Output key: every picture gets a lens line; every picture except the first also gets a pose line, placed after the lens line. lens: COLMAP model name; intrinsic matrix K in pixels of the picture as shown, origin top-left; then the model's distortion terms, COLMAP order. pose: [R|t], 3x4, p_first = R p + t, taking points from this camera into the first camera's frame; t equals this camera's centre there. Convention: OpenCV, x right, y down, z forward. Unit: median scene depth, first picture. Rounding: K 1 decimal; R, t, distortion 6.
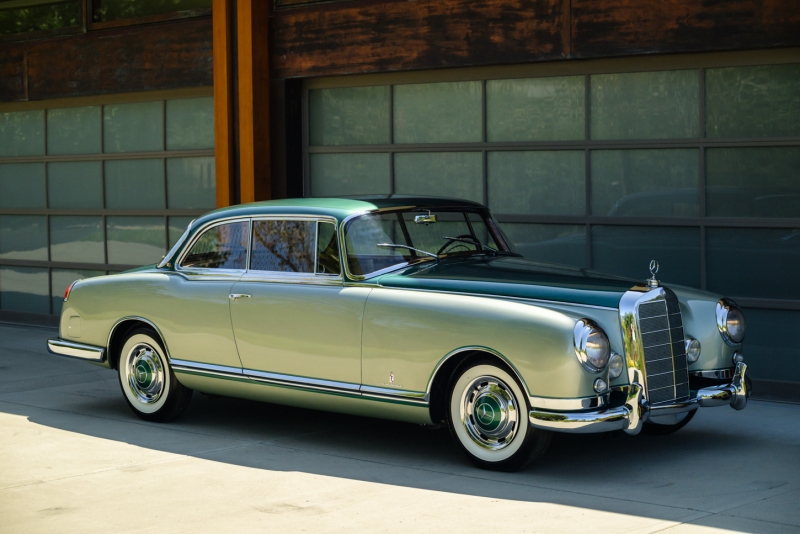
lens RADIAL K [[1635.8, 0, 400.0], [0, 1635.8, 267.0], [0, 0, 1]] dist [-0.246456, -0.100419]
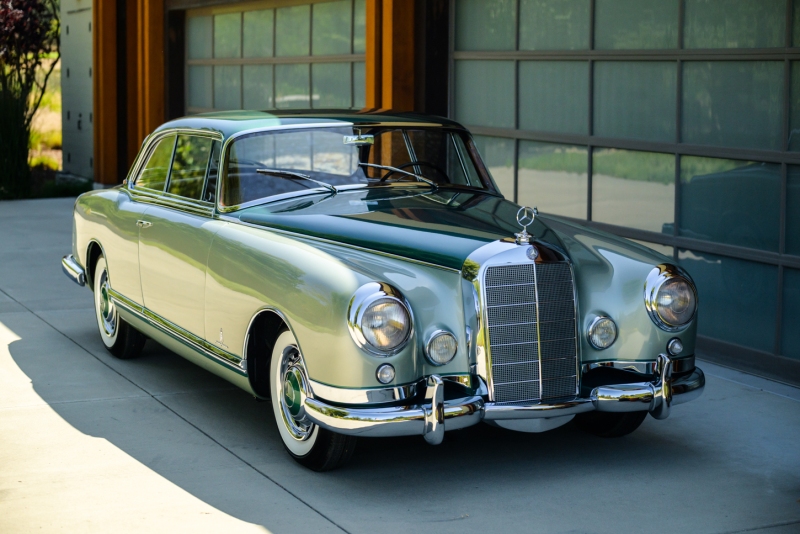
lens RADIAL K [[1571.0, 0, 400.0], [0, 1571.0, 267.0], [0, 0, 1]] dist [-0.750632, 7.152804]
pose [[0.942099, 0.065003, -0.328975, 0.327019], [-0.044680, 0.996618, 0.068972, -0.023119], [0.332346, -0.050280, 0.941816, 0.303229]]
